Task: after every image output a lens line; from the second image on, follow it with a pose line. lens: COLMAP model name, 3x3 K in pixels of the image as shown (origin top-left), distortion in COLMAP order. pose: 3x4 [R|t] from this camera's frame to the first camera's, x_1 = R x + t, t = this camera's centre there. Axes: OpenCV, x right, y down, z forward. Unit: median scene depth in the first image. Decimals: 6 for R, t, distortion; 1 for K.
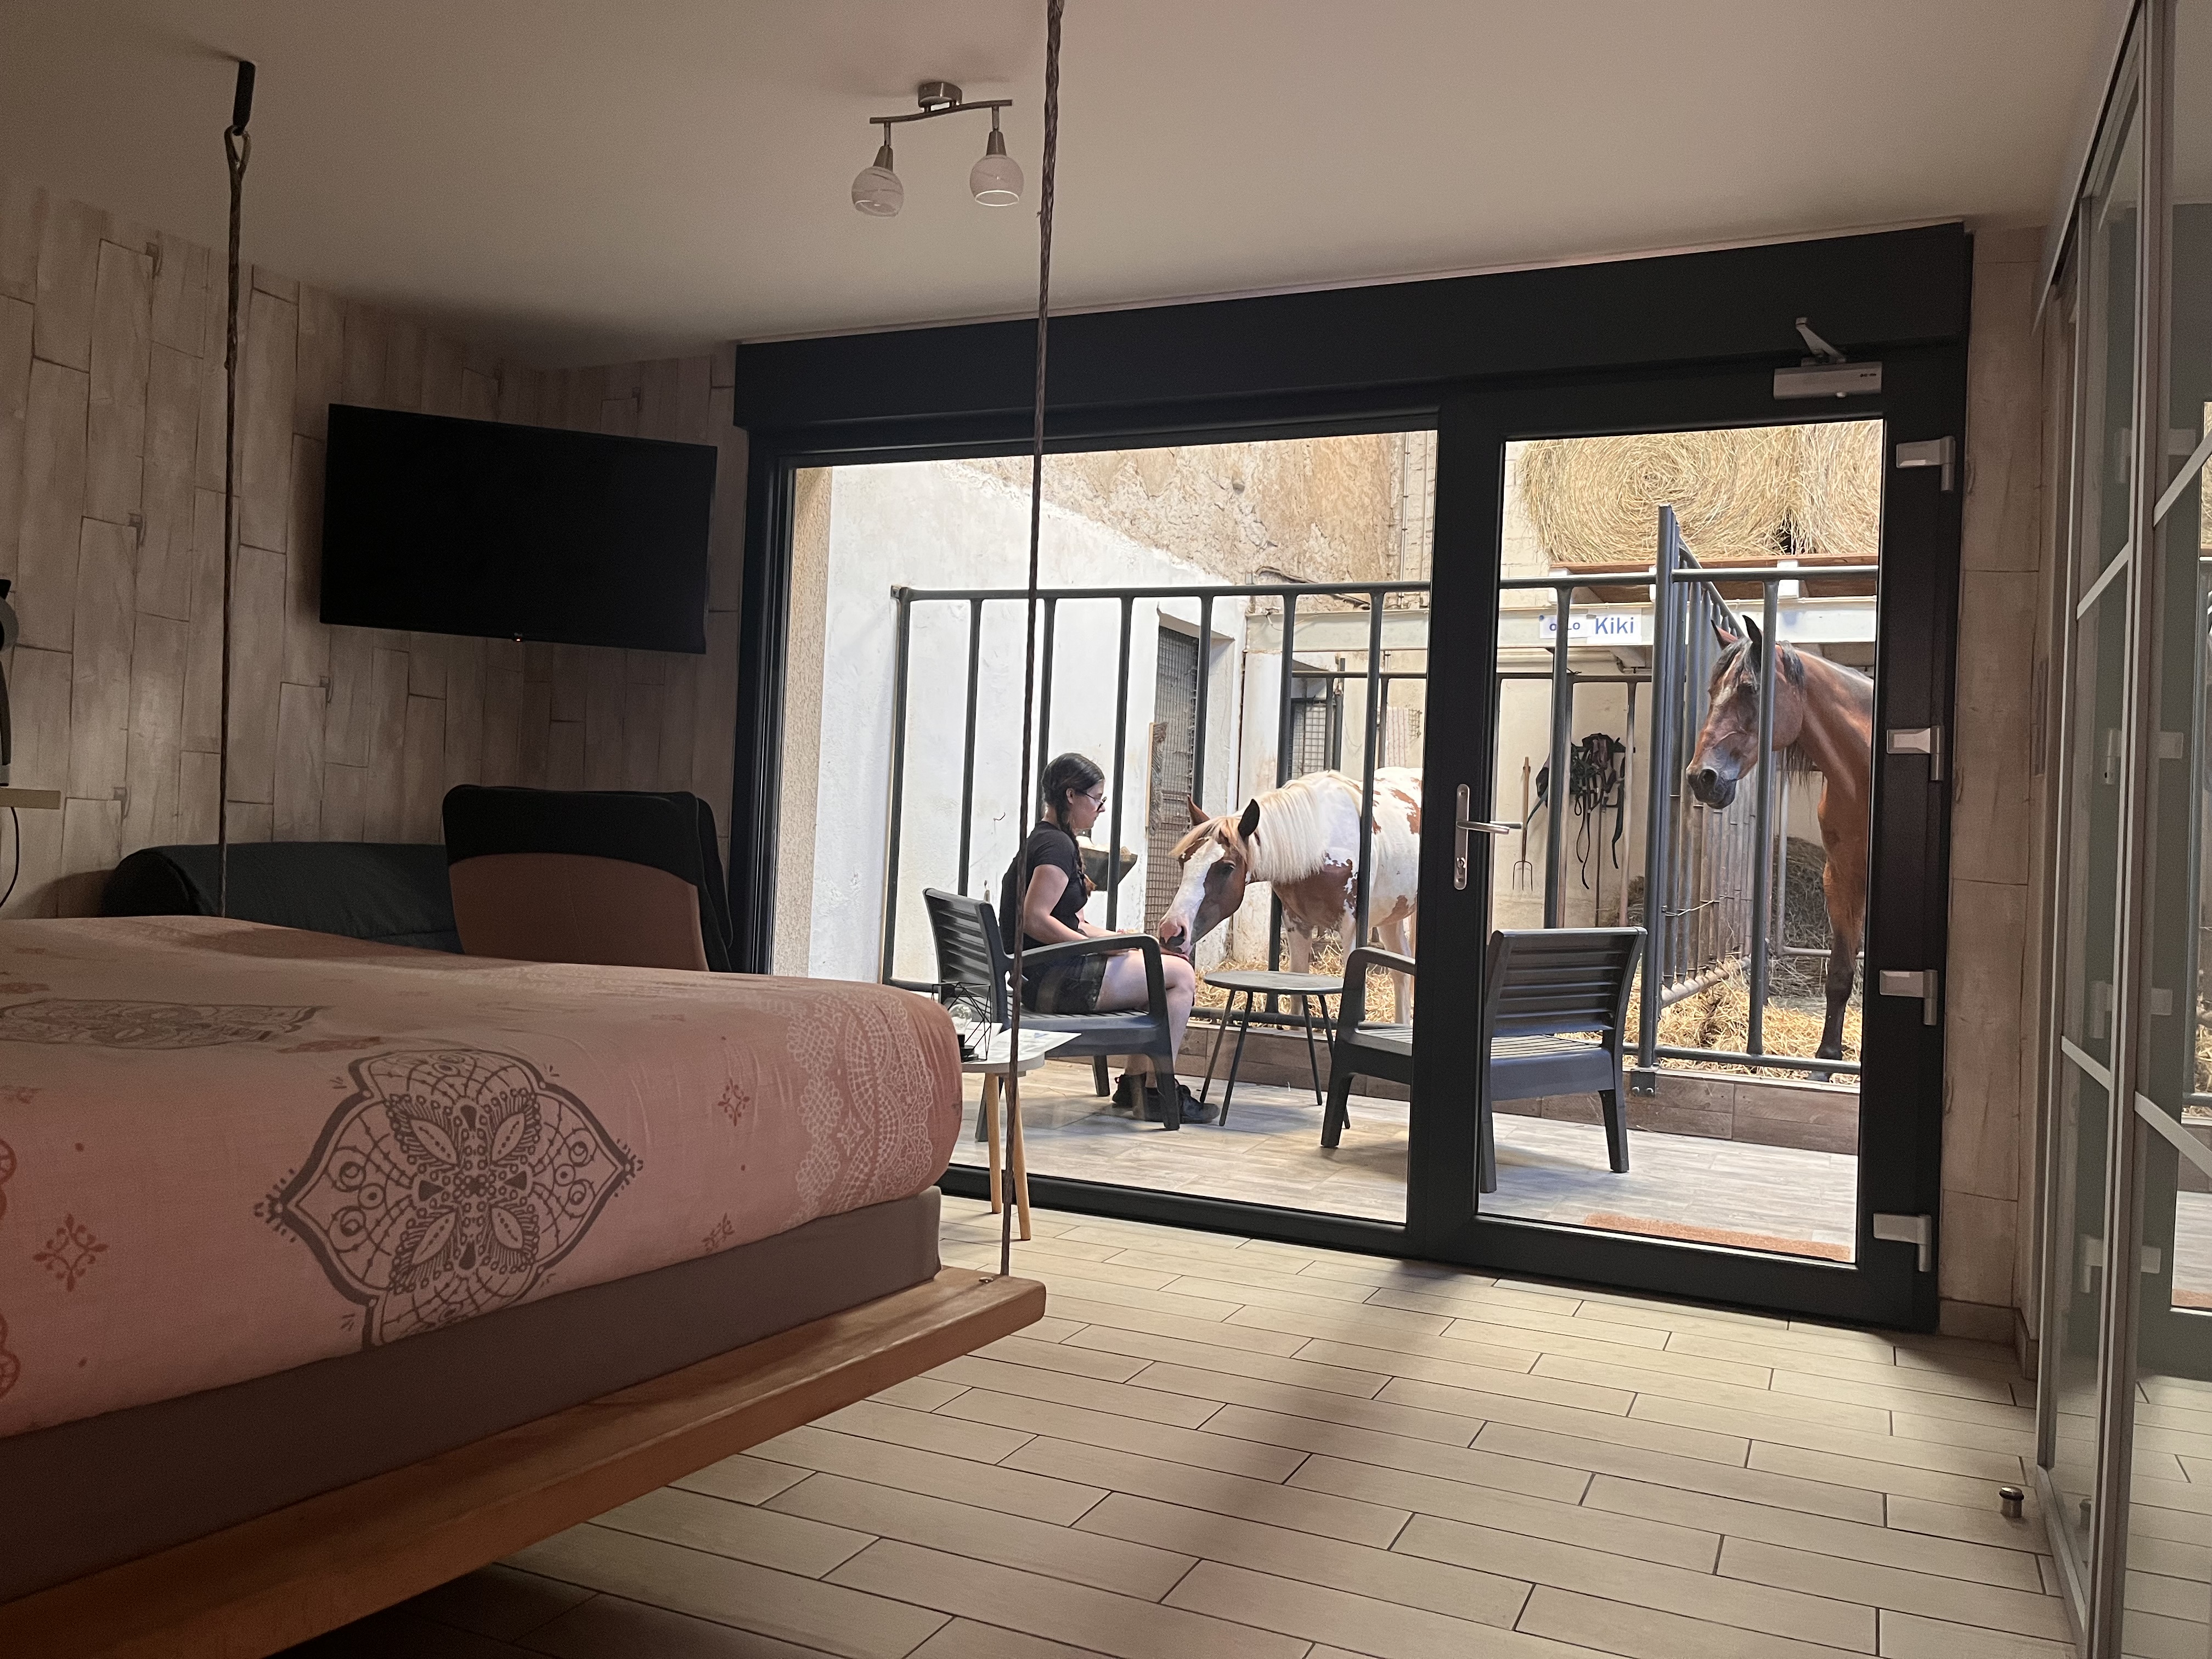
lens RADIAL K [[1659.3, 0, 1121.7], [0, 1659.3, 819.1], [0, 0, 1]] dist [0.060756, -0.059054]
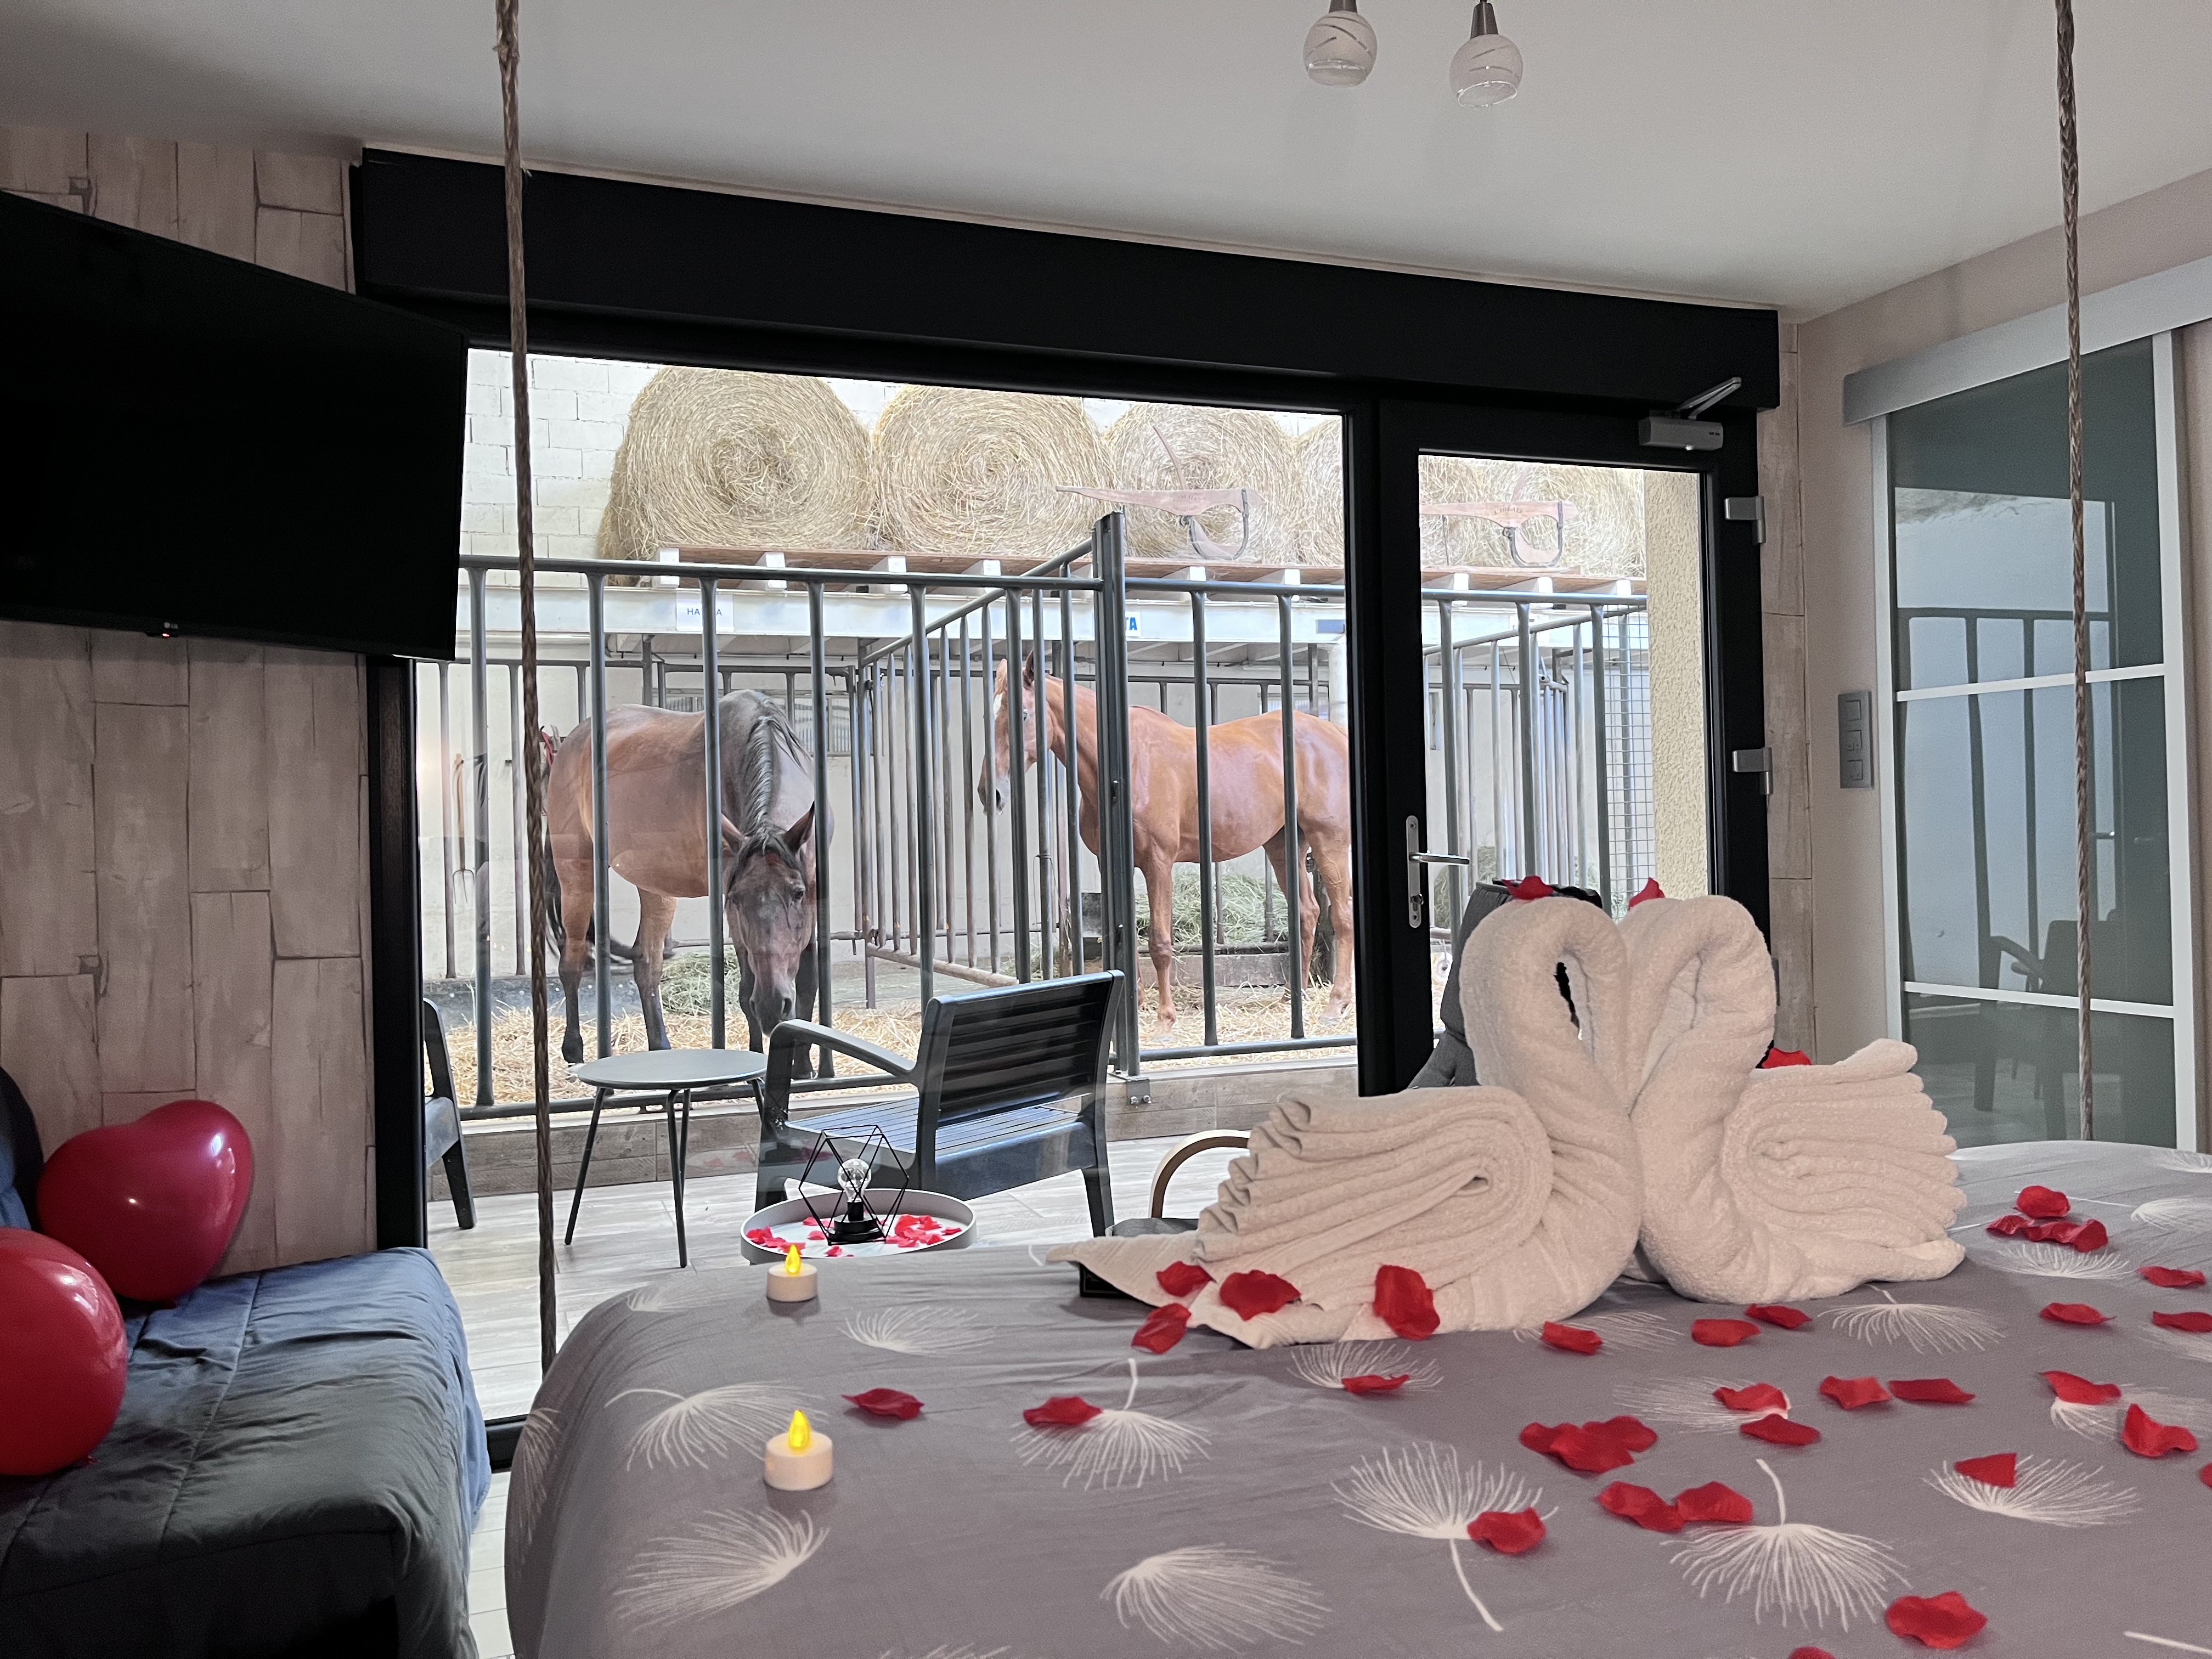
lens RADIAL K [[1659.3, 0, 1103.9], [0, 1659.3, 823.2], [0, 0, 1]] dist [0.060756, -0.059054]
pose [[0.708550, -0.058405, 0.703240, -0.564700], [0.042652, 0.998292, 0.039934, -0.061141], [-0.704371, 0.001699, 0.709830, 0.442418]]
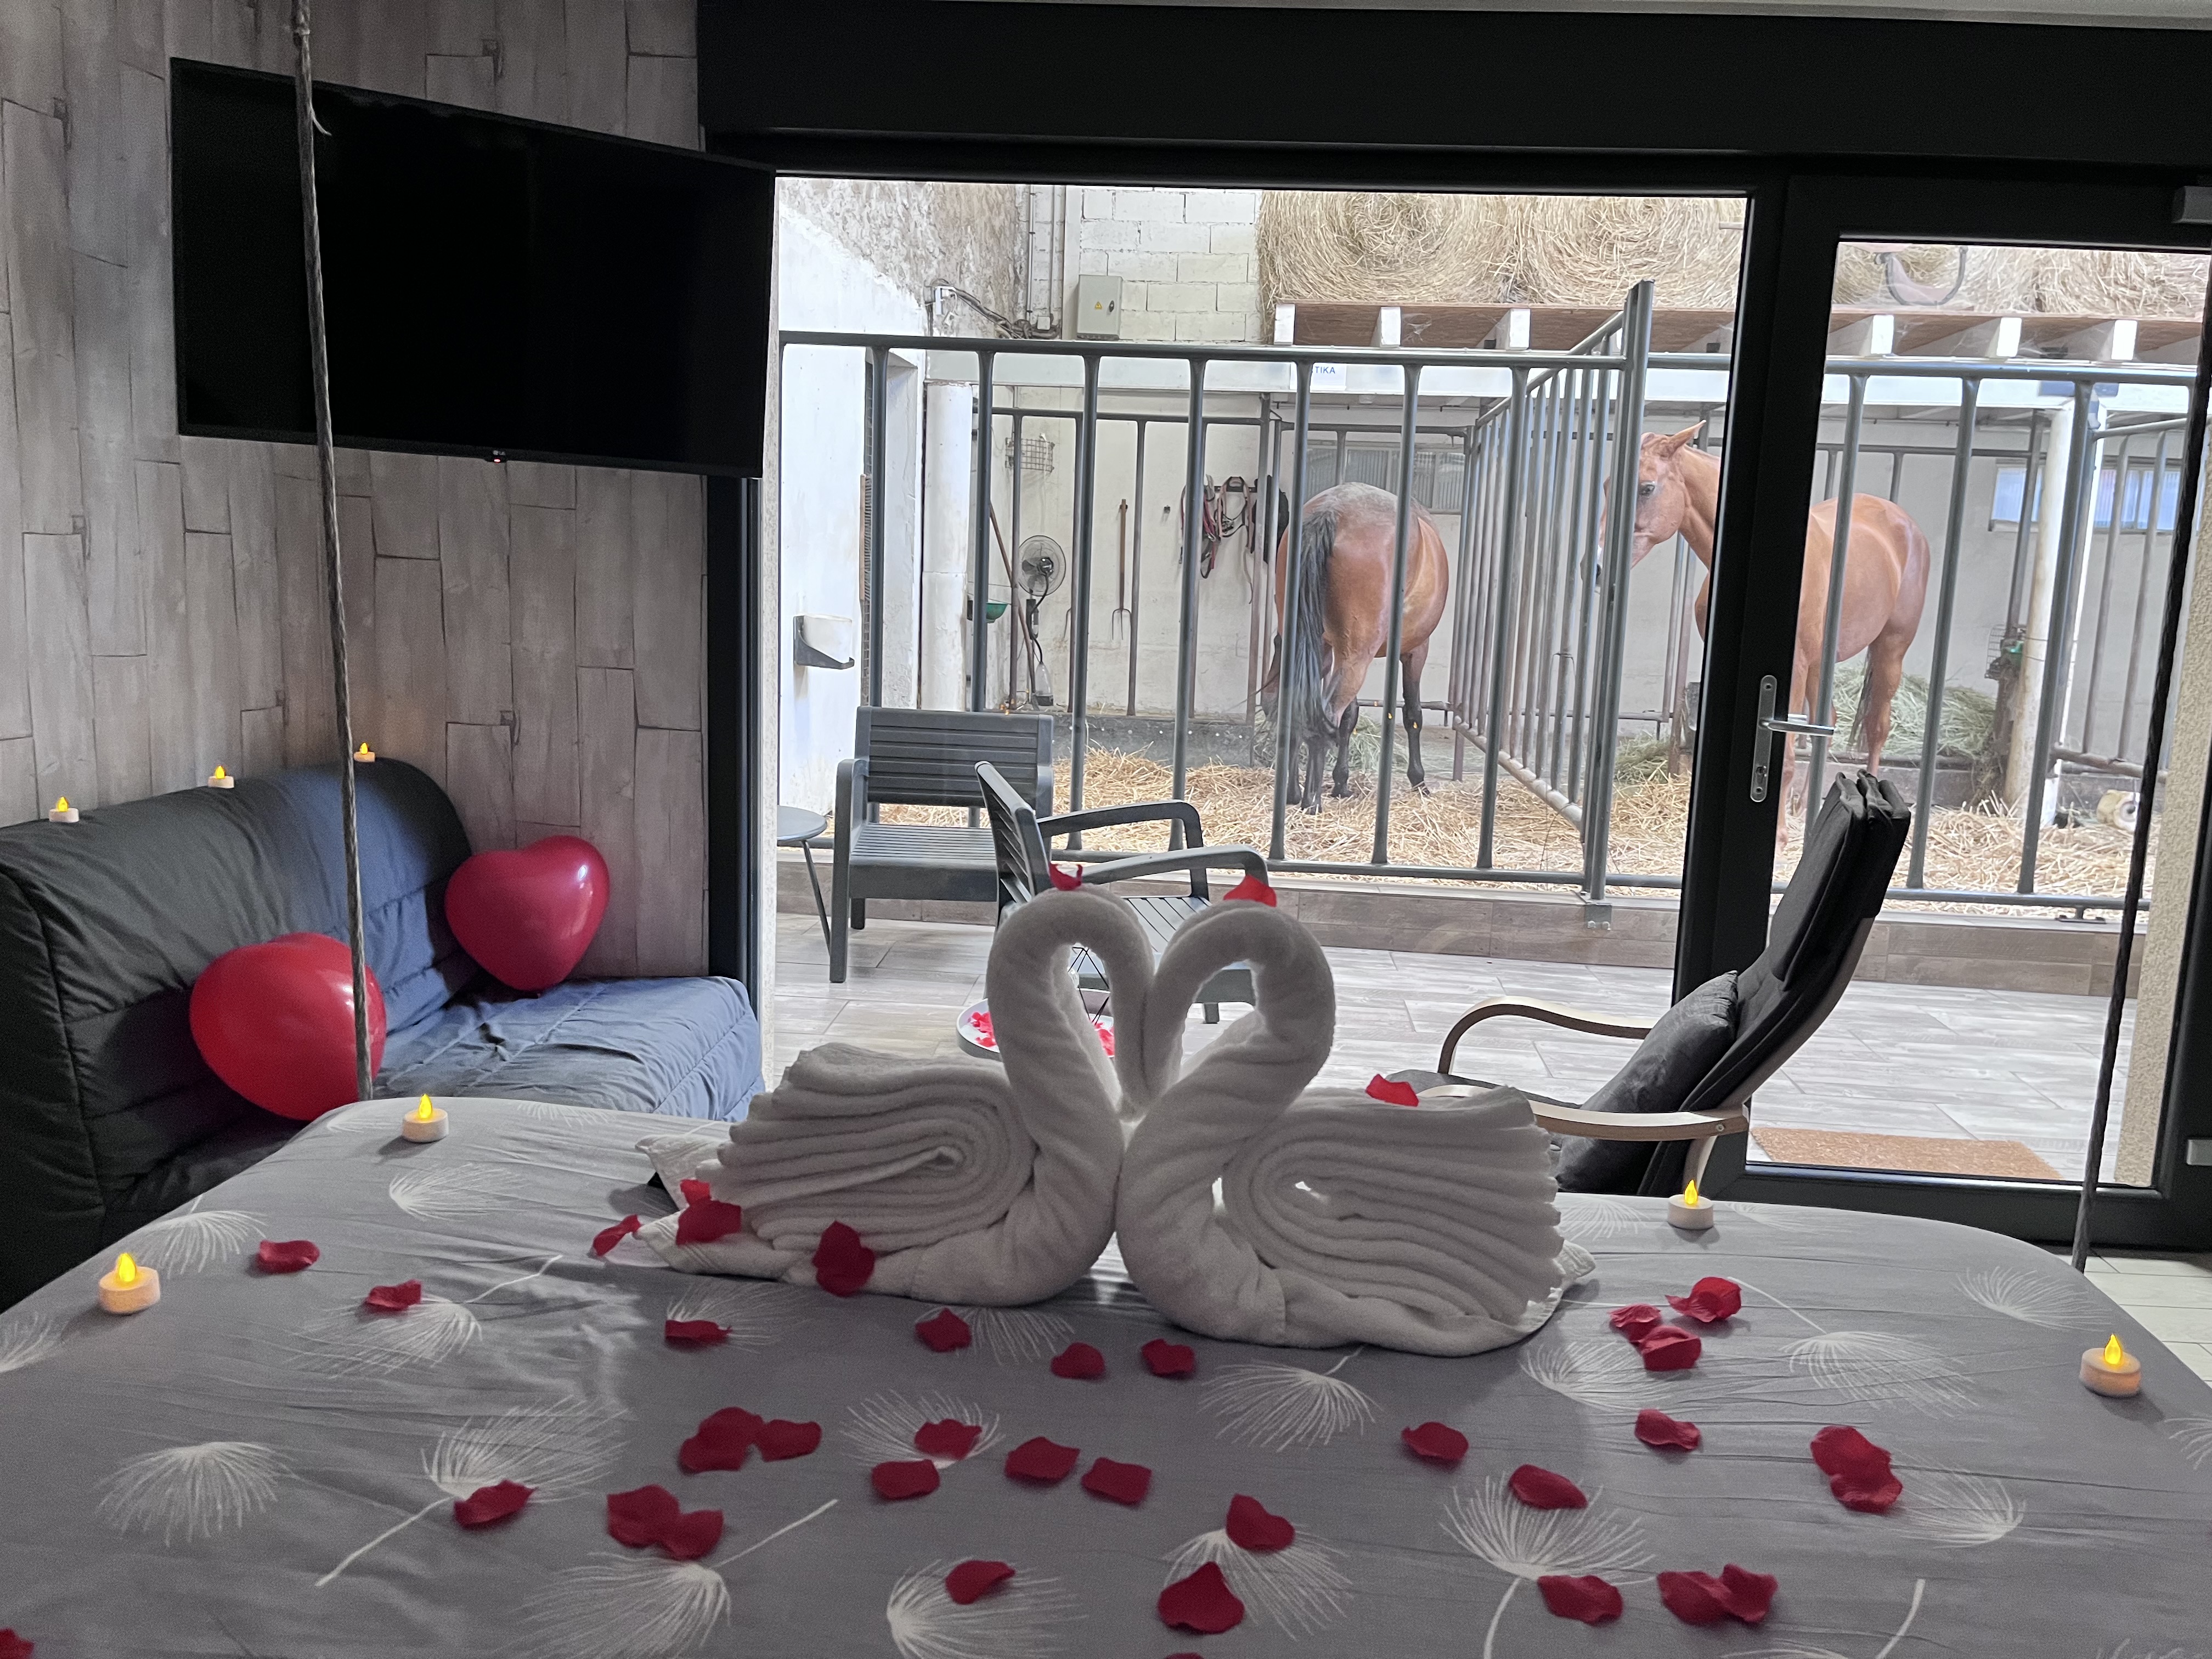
lens RADIAL K [[1659.3, 0, 1116.0], [0, 1659.3, 822.8], [0, 0, 1]] dist [0.060756, -0.059054]
pose [[0.941928, -0.060253, 0.330365, -0.367105], [-0.002594, 0.982437, 0.186575, -0.101473], [-0.335805, -0.176597, 0.925229, 0.320504]]
